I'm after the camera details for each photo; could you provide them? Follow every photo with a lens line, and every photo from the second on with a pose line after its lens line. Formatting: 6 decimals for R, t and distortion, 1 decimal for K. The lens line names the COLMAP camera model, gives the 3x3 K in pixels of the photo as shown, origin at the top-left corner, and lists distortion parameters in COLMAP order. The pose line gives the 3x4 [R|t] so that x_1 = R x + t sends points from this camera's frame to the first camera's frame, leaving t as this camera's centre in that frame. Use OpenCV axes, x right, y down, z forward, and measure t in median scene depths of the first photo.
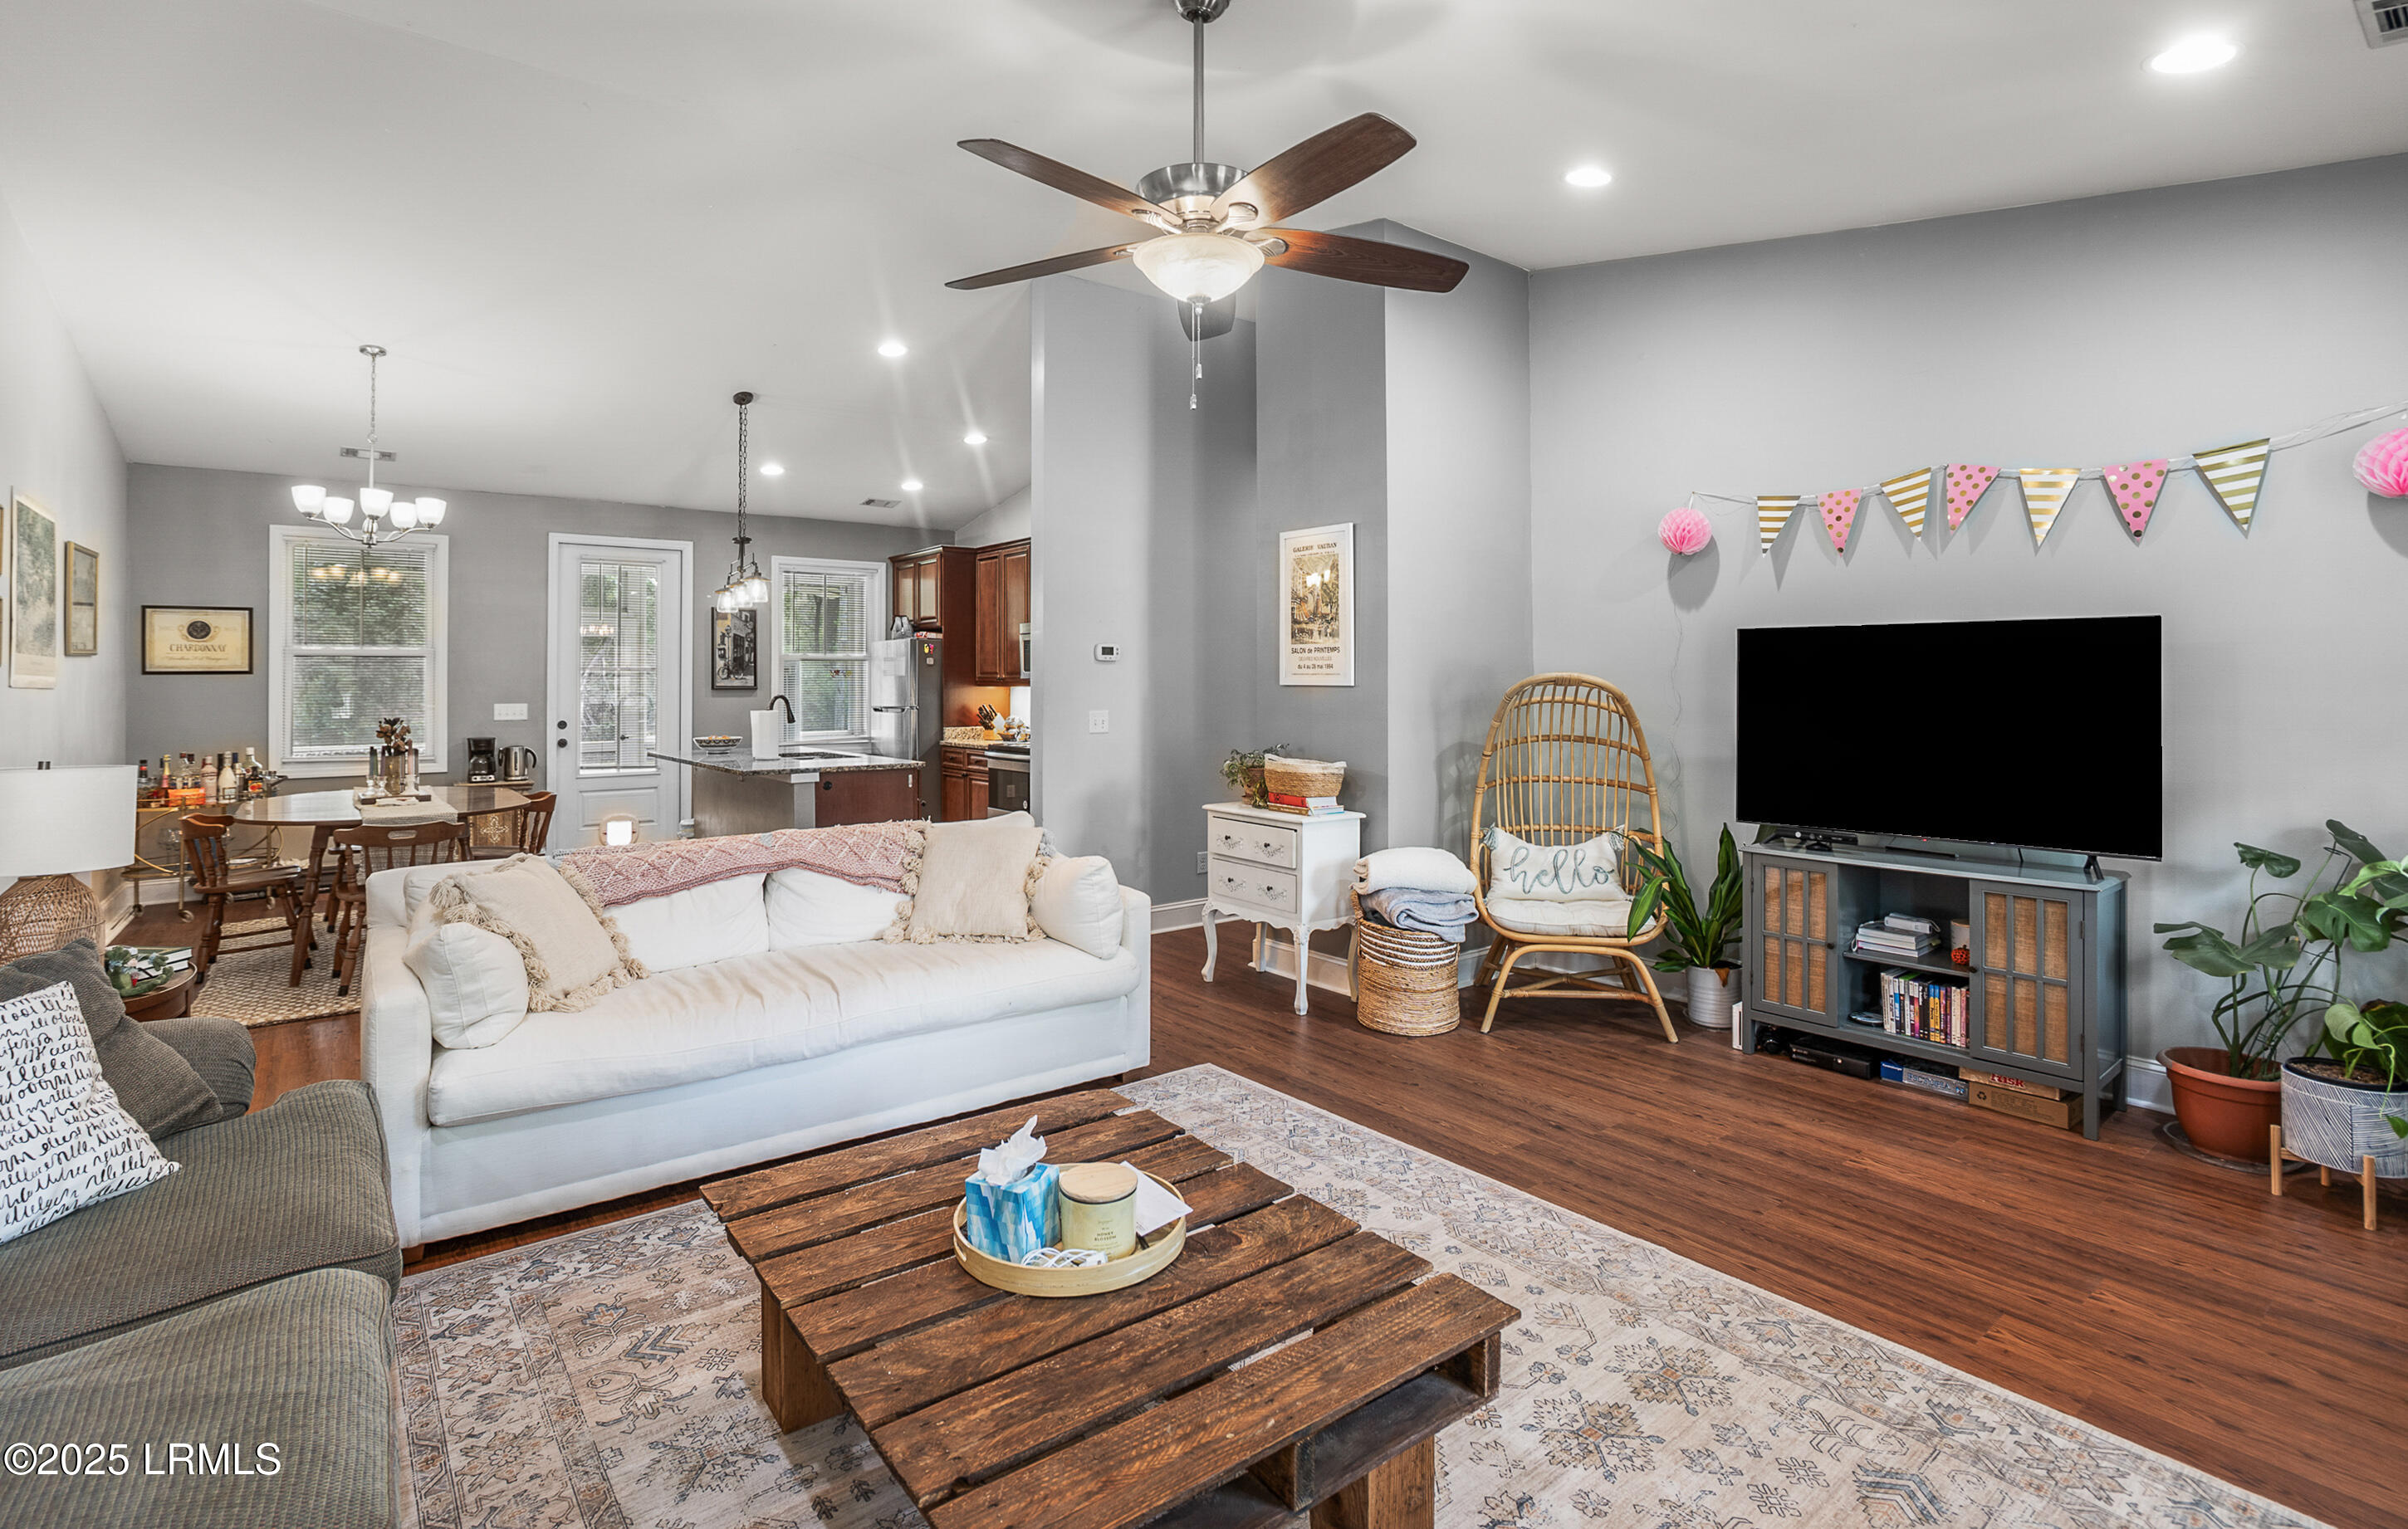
lens RADIAL K [[1125.2, 0, 1176.8], [0, 1125.2, 664.8], [0, 0, 1]] dist [-0.032724, 0.019563]
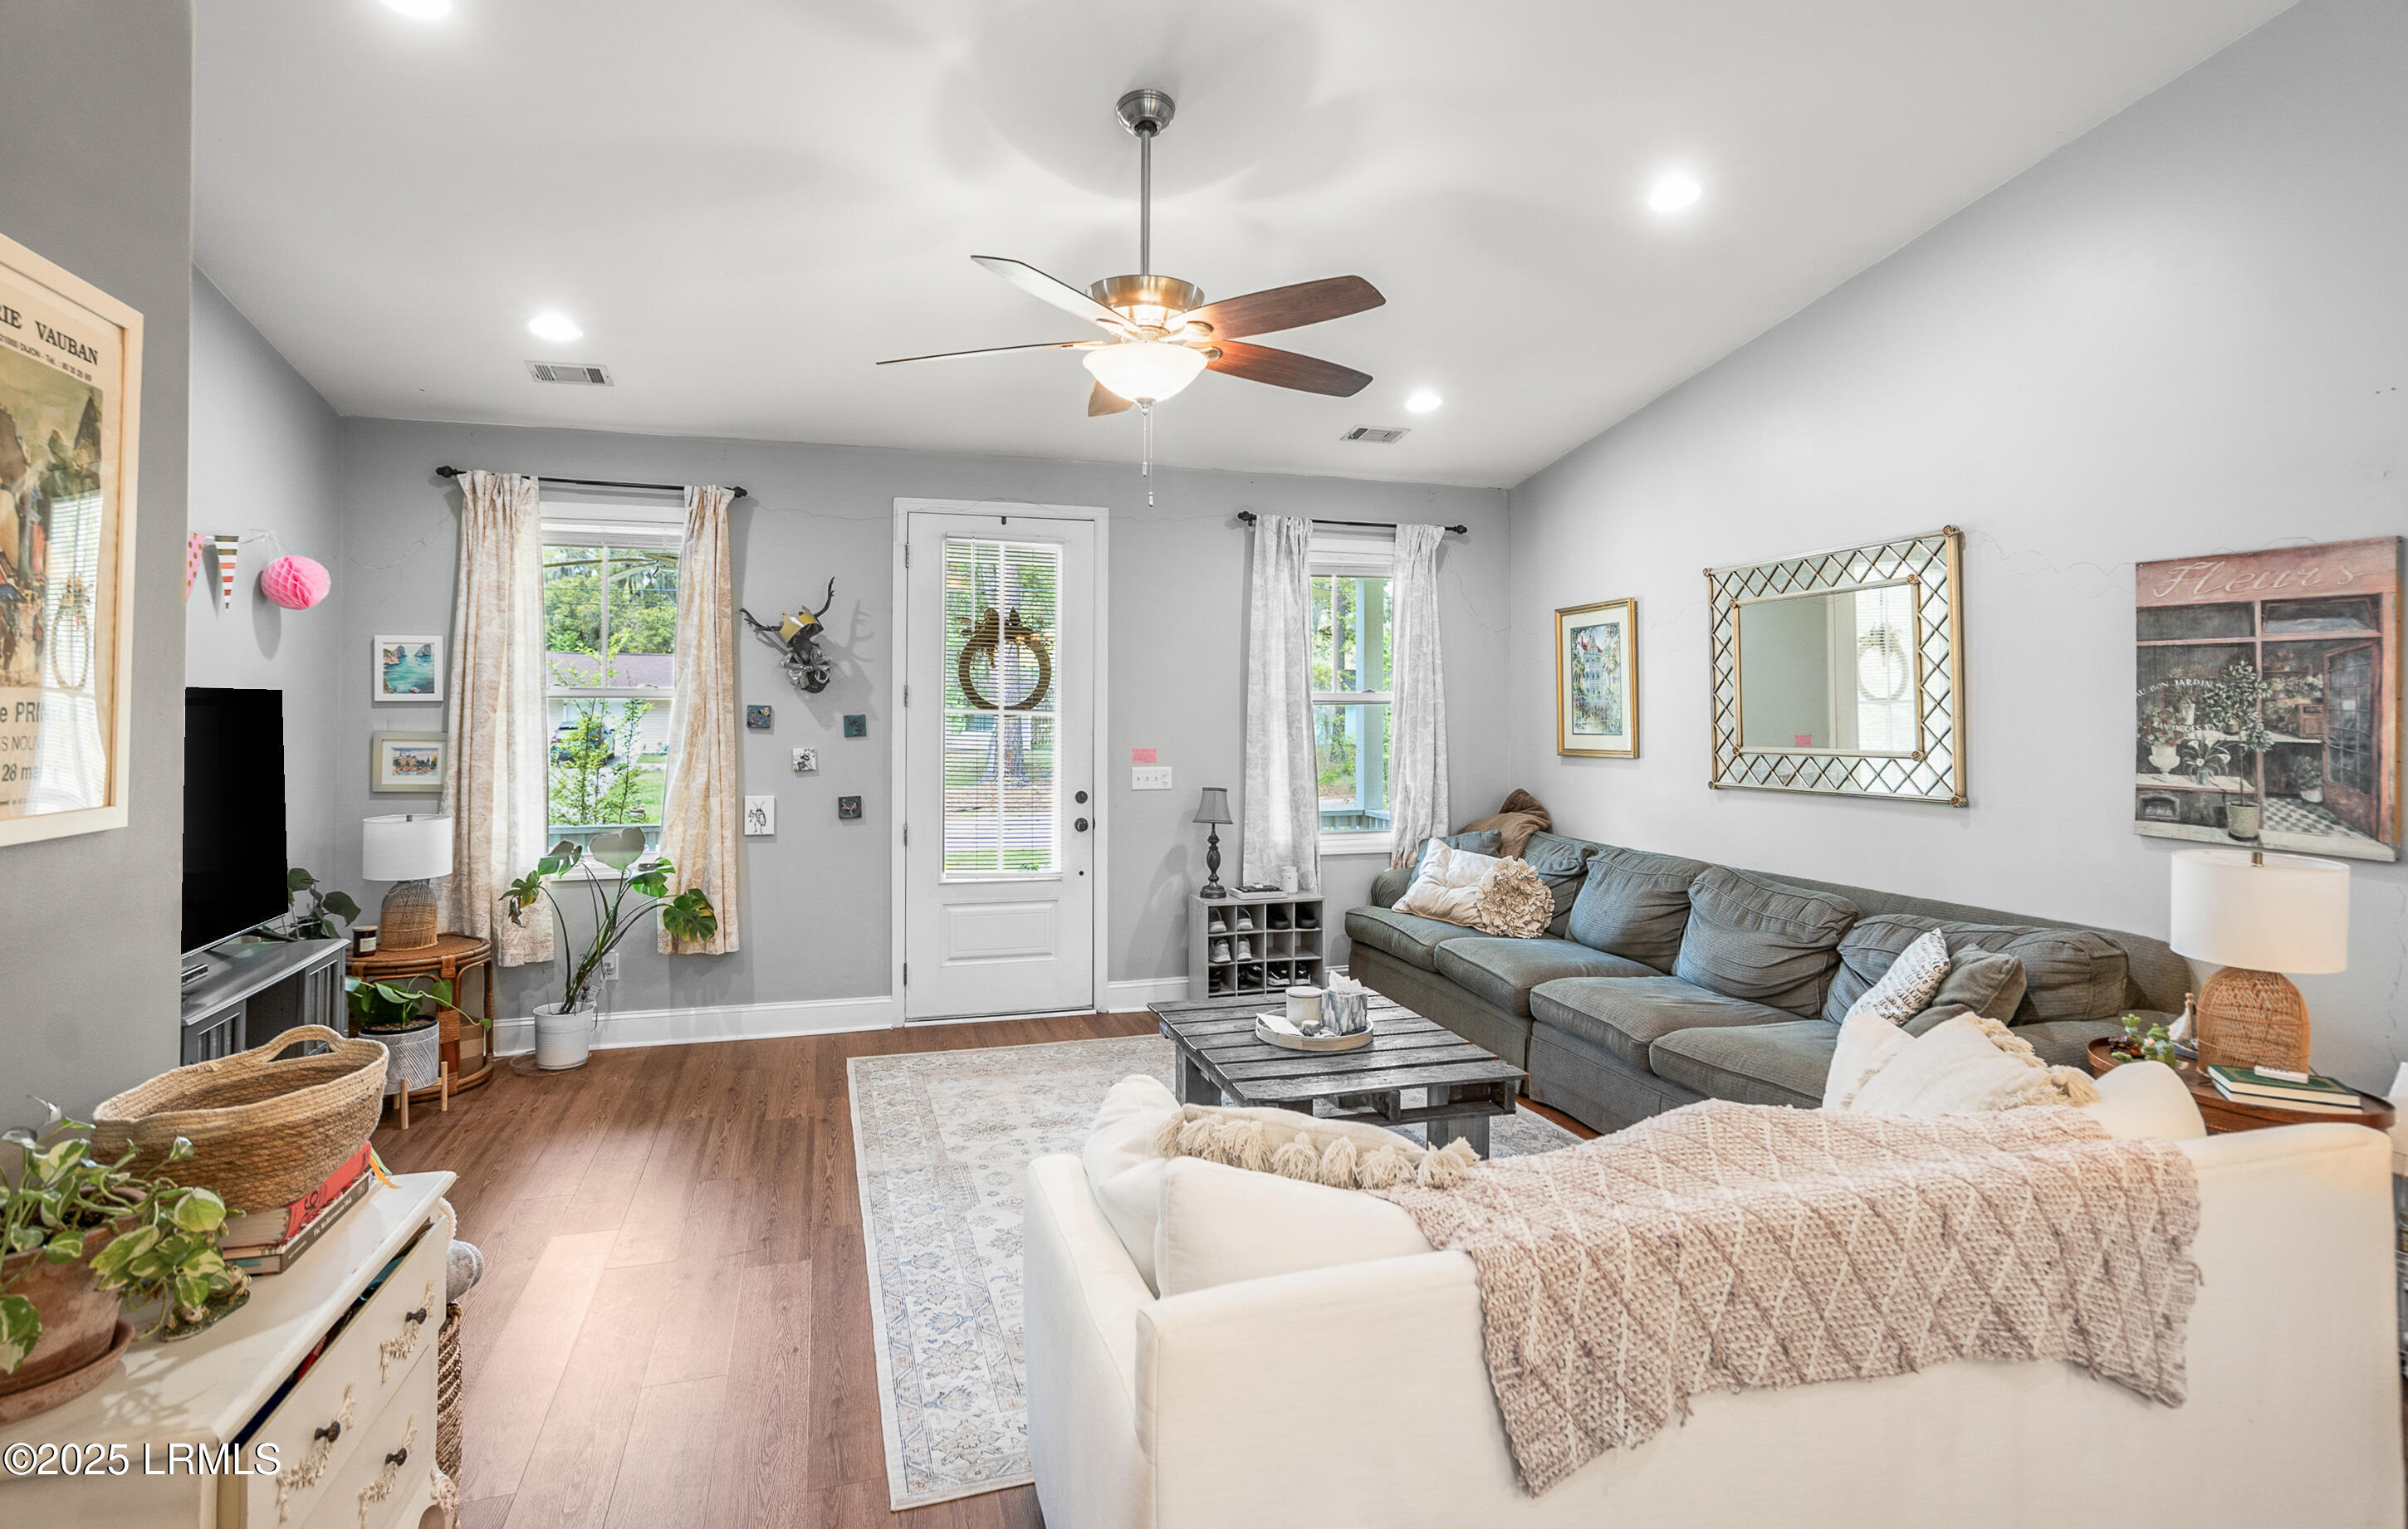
lens RADIAL K [[1223.5, 0, 1197.8], [0, 1223.5, 699.9], [0, 0, 1]] dist [-0.039064, -0.000111]
pose [[-0.942356, 0.000314, 0.334613, -0.167310], [-0.007077, 0.999757, -0.020868, -0.008861], [-0.334538, -0.022033, -0.942125, 0.840601]]
